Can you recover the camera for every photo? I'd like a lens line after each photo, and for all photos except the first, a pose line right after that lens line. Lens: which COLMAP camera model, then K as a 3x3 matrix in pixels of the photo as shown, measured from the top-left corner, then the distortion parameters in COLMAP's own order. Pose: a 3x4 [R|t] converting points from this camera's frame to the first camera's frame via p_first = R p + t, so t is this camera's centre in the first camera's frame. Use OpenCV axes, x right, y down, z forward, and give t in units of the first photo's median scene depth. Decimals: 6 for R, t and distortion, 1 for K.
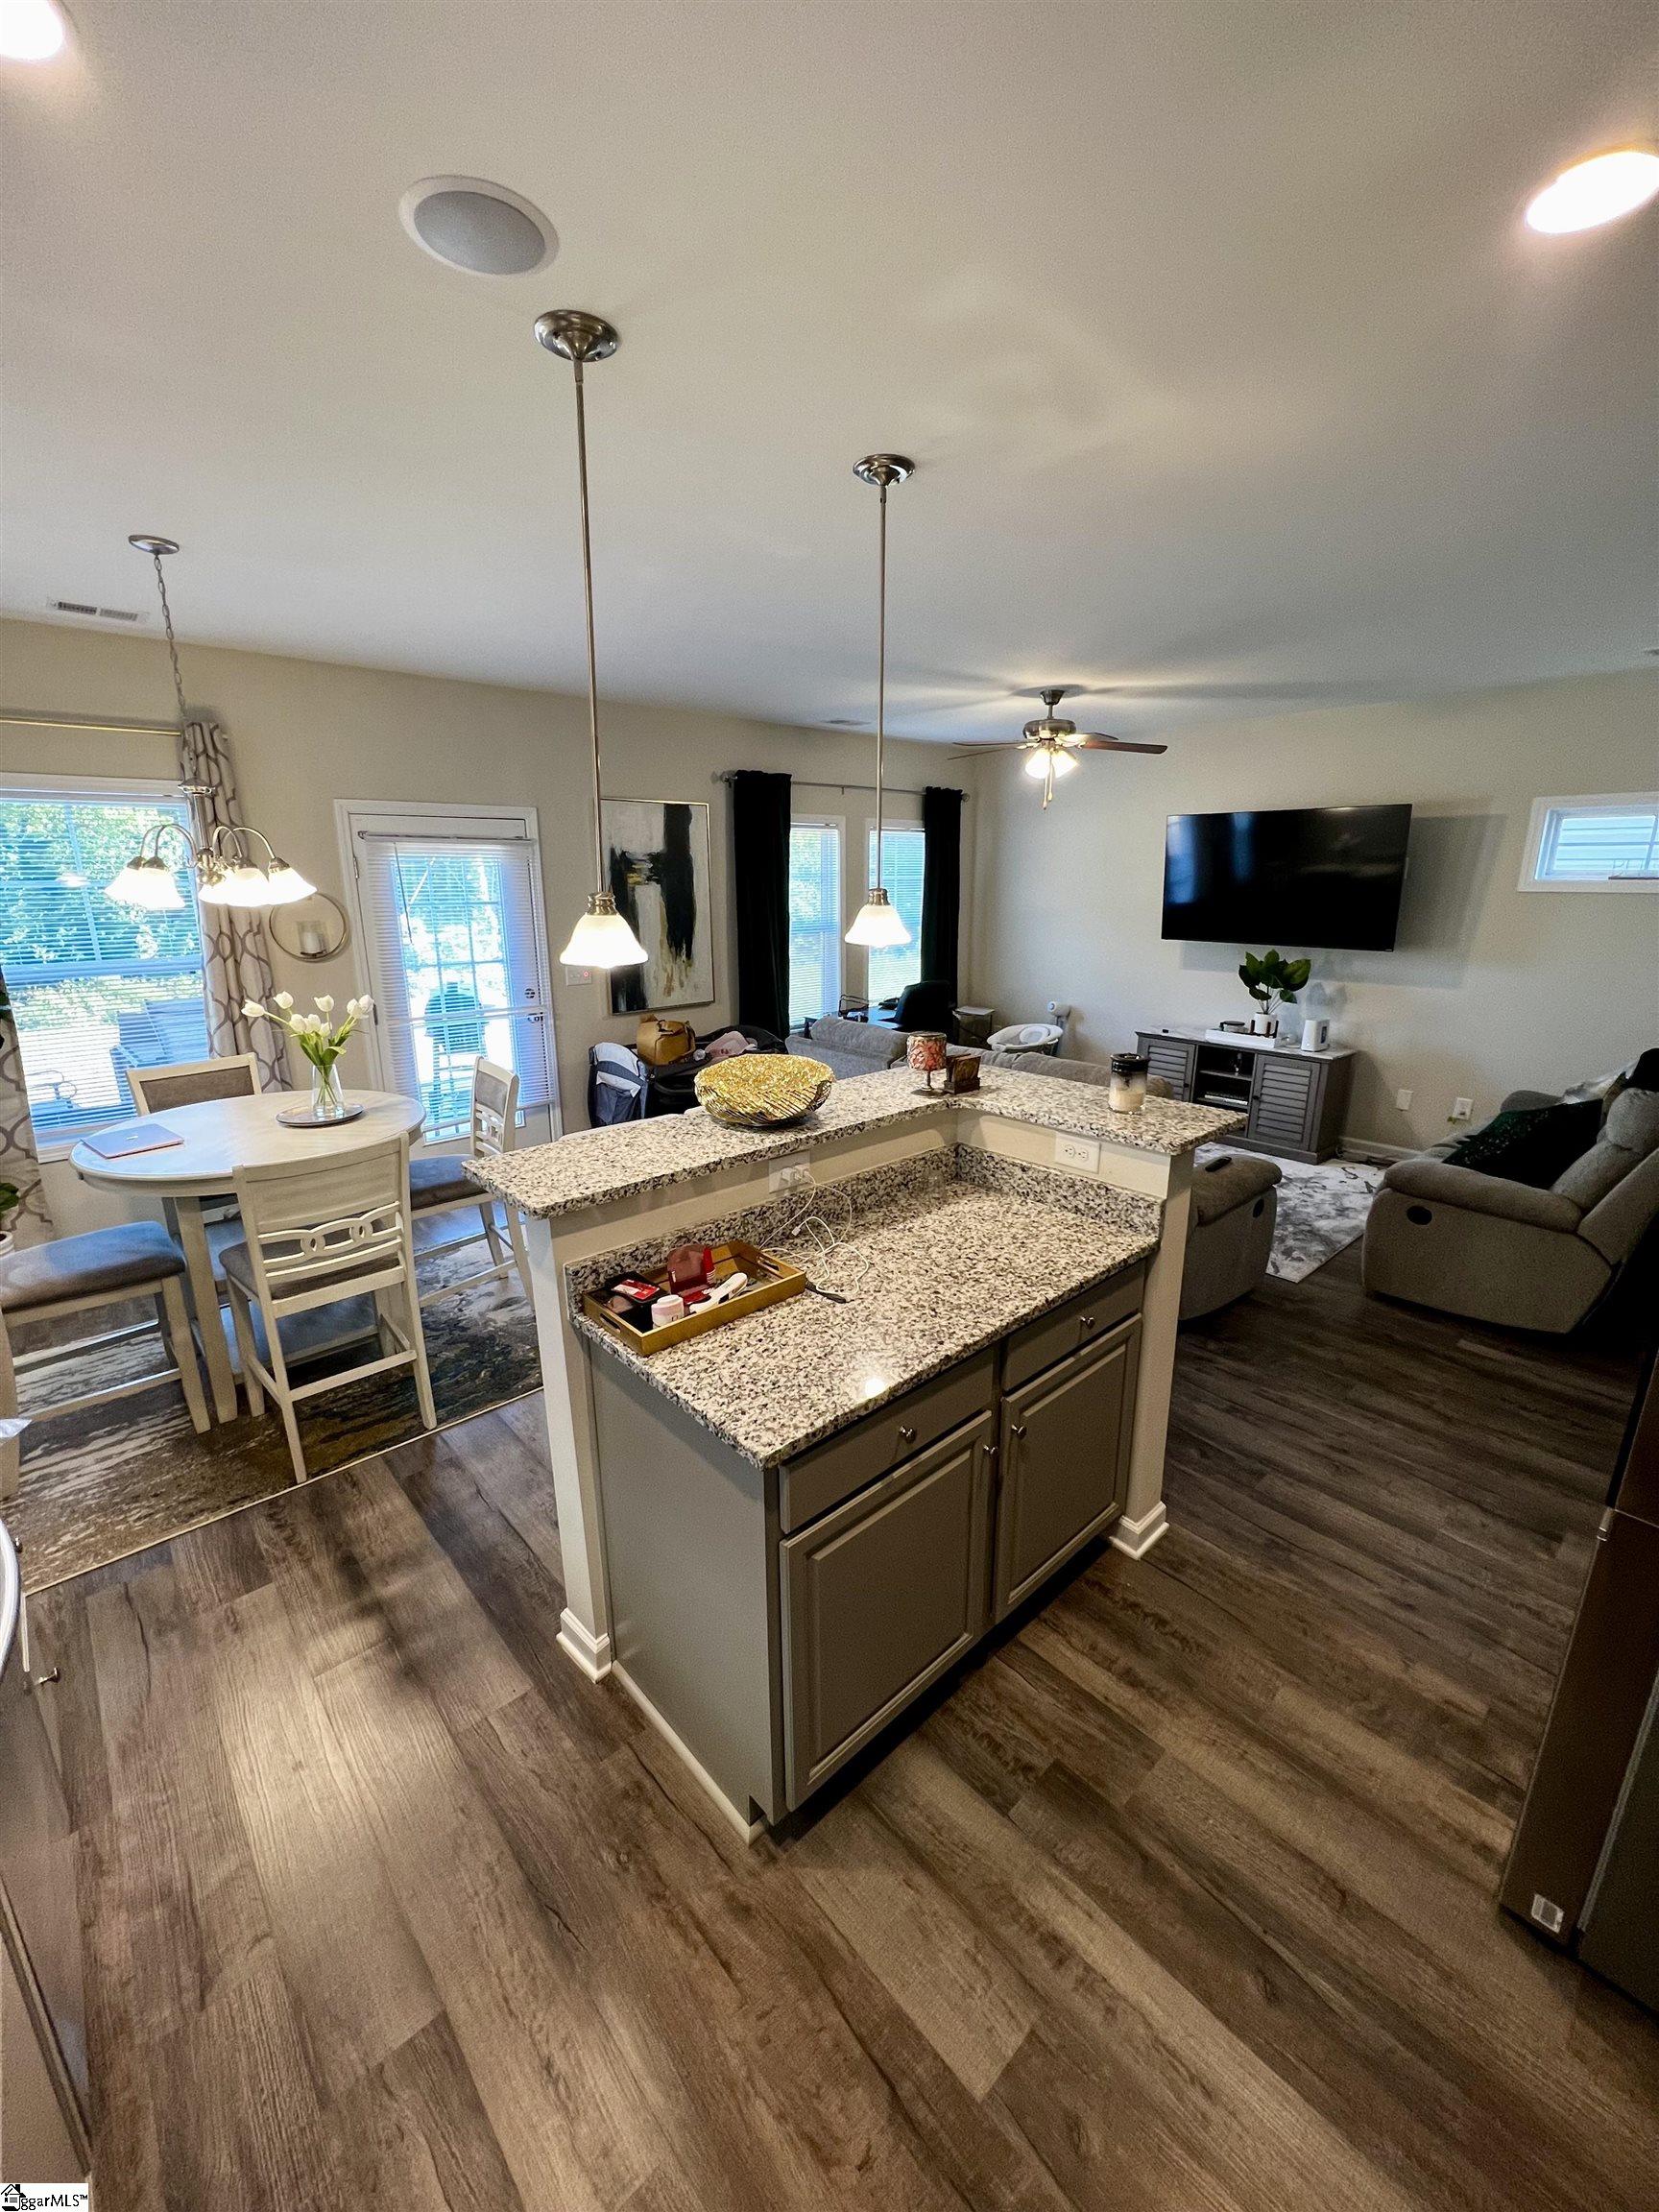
lens RADIAL K [[890.4, 0, 831.9], [0, 890.4, 1101.0], [0, 0, 1]] dist [-0.001843, 0.000506]
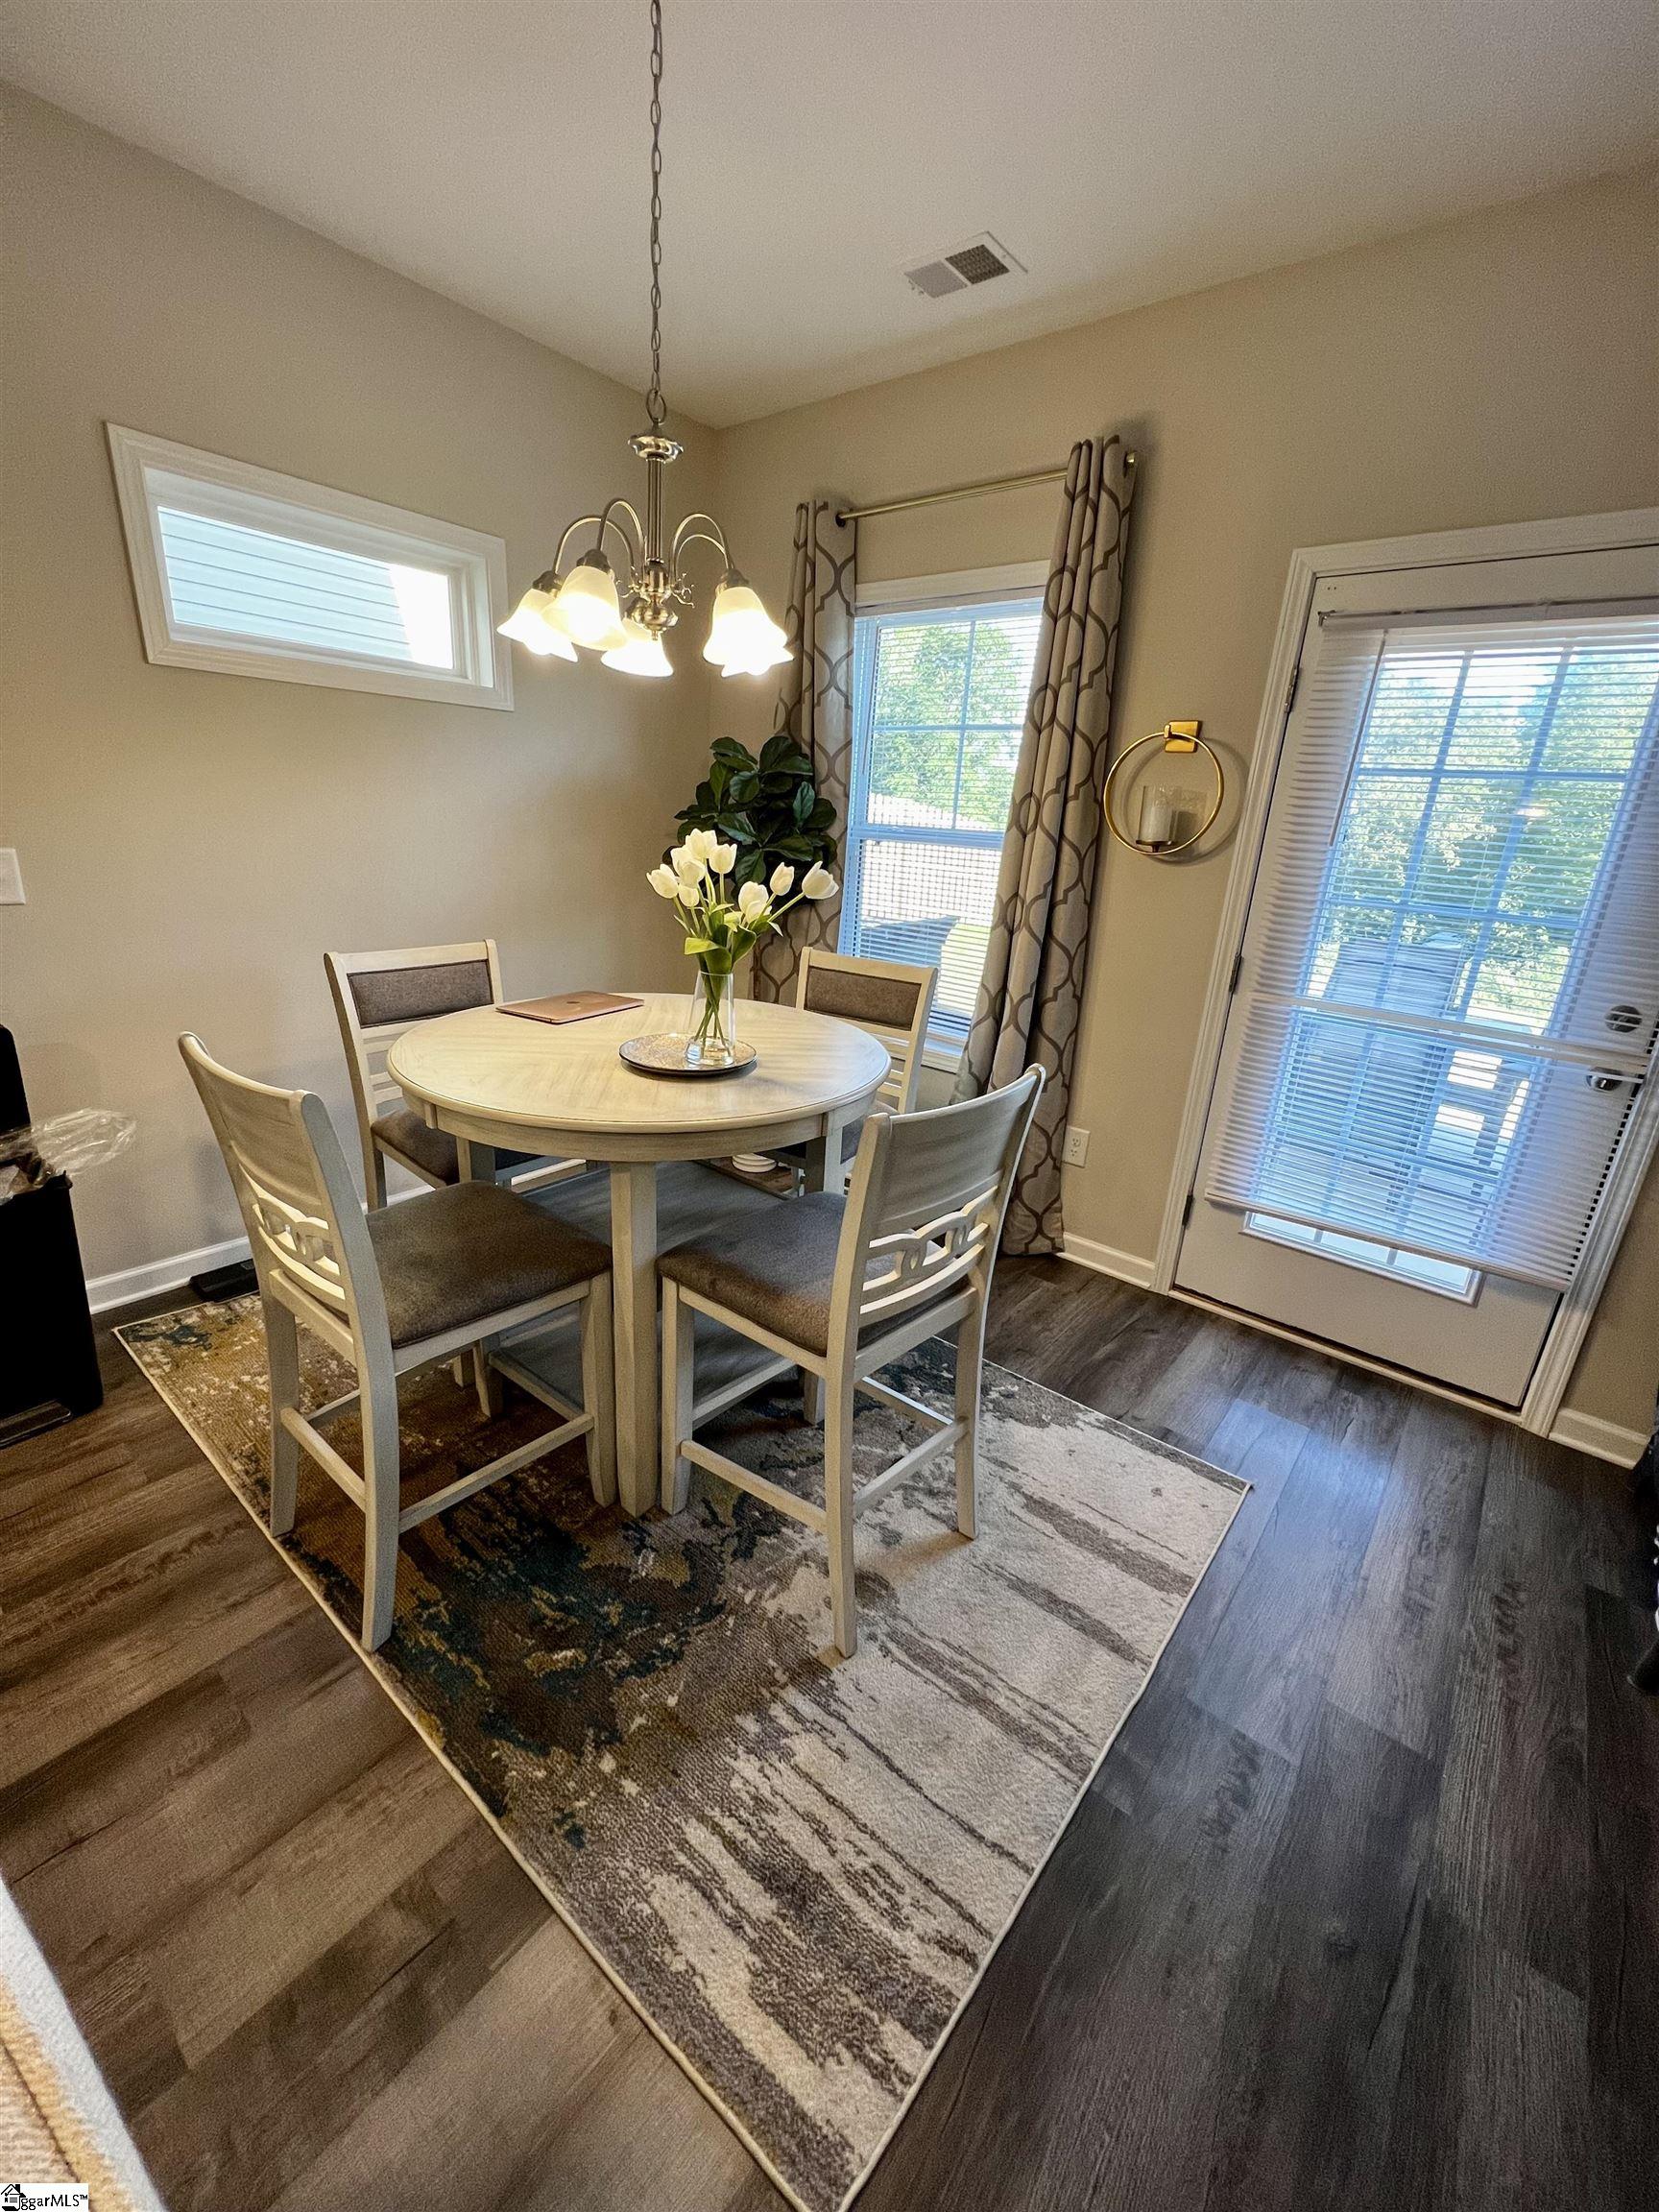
lens RADIAL K [[890.4, 0, 831.9], [0, 890.4, 1101.0], [0, 0, 1]] dist [-0.001843, 0.000506]
pose [[0.141705, 0.315932, -0.938140, -0.013885], [-0.308389, 0.914630, 0.261433, -0.089539], [0.940646, 0.252266, 0.227038, 0.643281]]
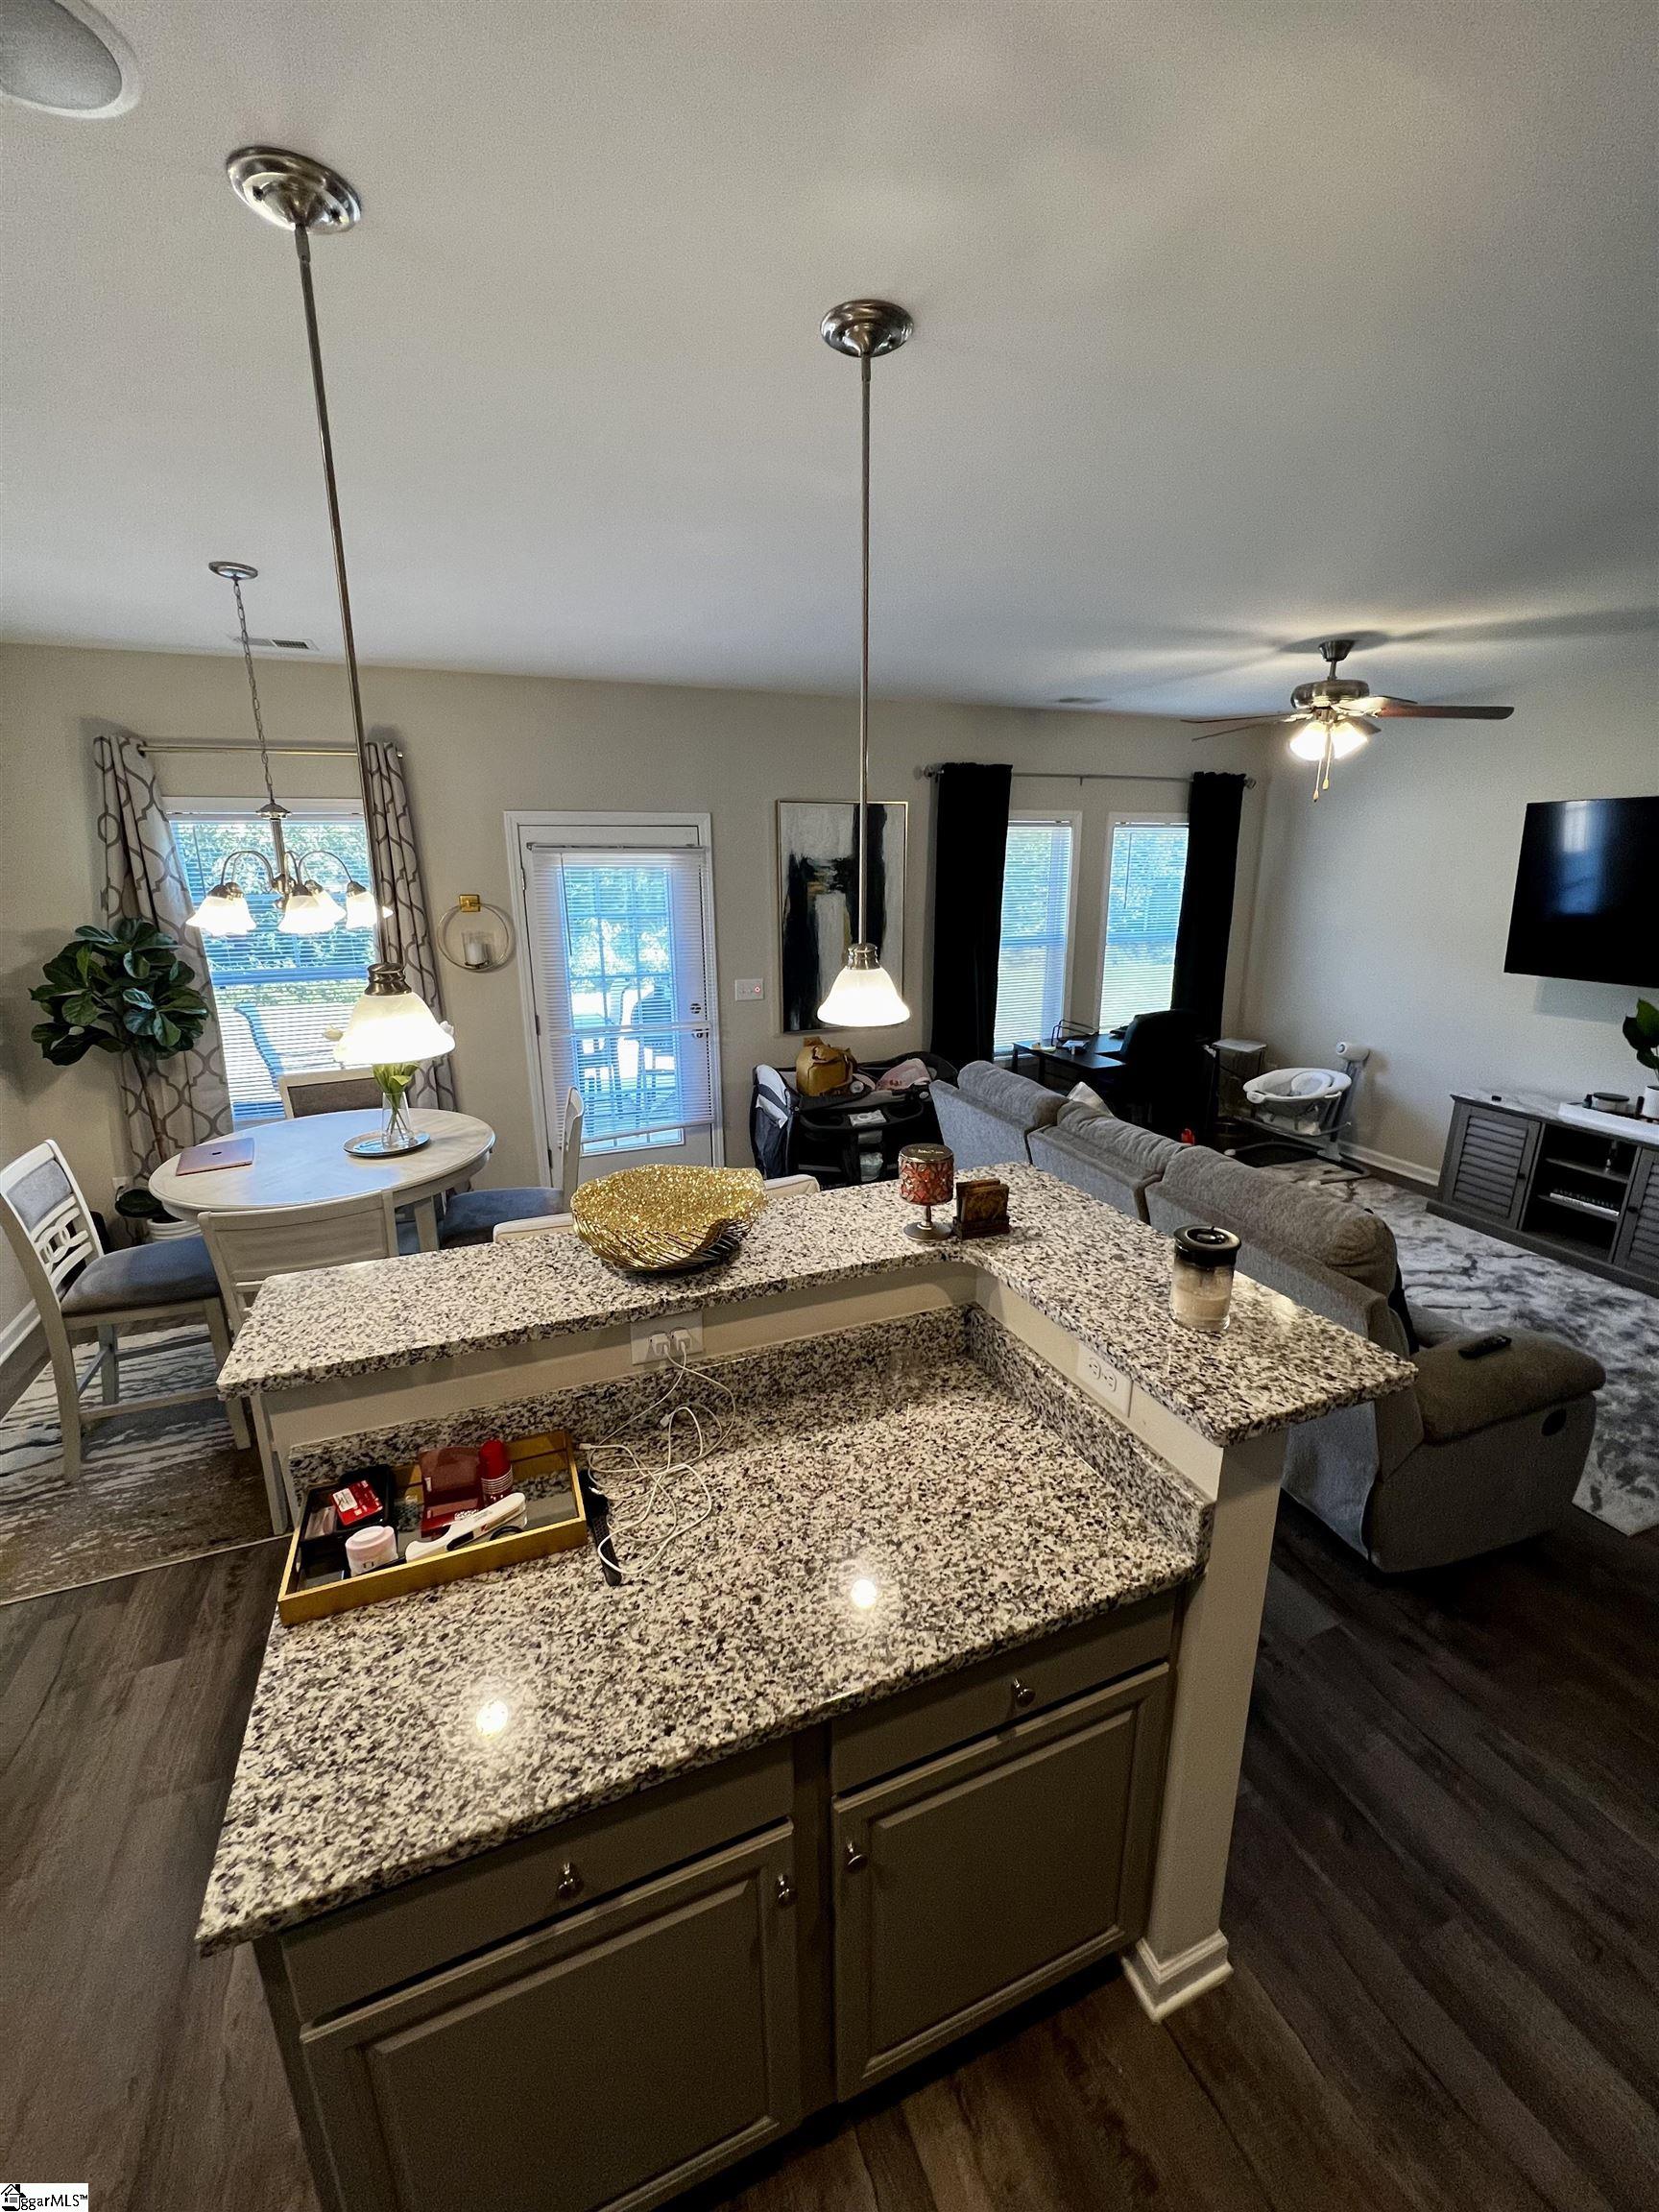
lens RADIAL K [[890.4, 0, 831.9], [0, 890.4, 1101.0], [0, 0, 1]] dist [-0.001843, 0.000506]
pose [[0.937334, 0.088747, -0.336941, 0.139390], [-0.083829, 0.996054, 0.029149, -0.066372], [0.338199, 0.000923, 0.941074, 0.161392]]
